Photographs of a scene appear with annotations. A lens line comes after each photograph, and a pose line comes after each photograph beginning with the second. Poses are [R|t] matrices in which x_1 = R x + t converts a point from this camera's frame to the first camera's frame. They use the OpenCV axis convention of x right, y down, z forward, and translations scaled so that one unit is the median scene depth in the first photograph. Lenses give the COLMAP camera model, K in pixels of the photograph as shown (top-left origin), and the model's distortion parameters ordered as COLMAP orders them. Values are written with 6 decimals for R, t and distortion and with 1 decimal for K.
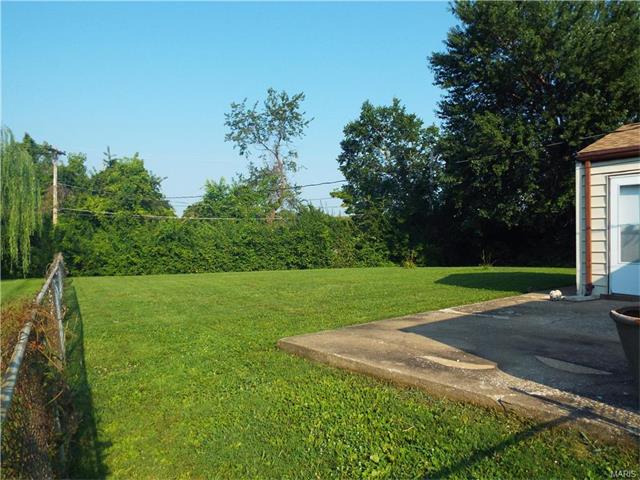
lens RADIAL K [[458.9, 0, 318.8], [0, 458.9, 238.4], [0, 0, 1]] dist [-0.023245, 0.008406]
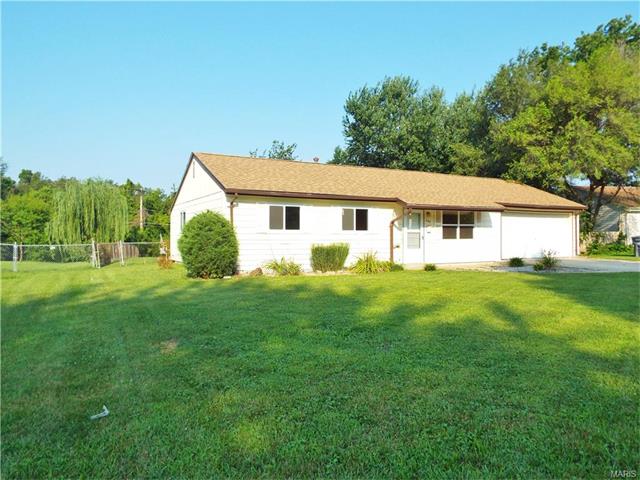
lens RADIAL K [[458.9, 0, 320.5], [0, 458.9, 238.1], [0, 0, 1]] dist [-0.023245, 0.008406]
pose [[0.978831, -0.000514, -0.204669, 0.418880], [-0.000911, 0.999976, -0.006873, 0.004970], [0.204667, 0.006914, 0.978807, -0.536302]]
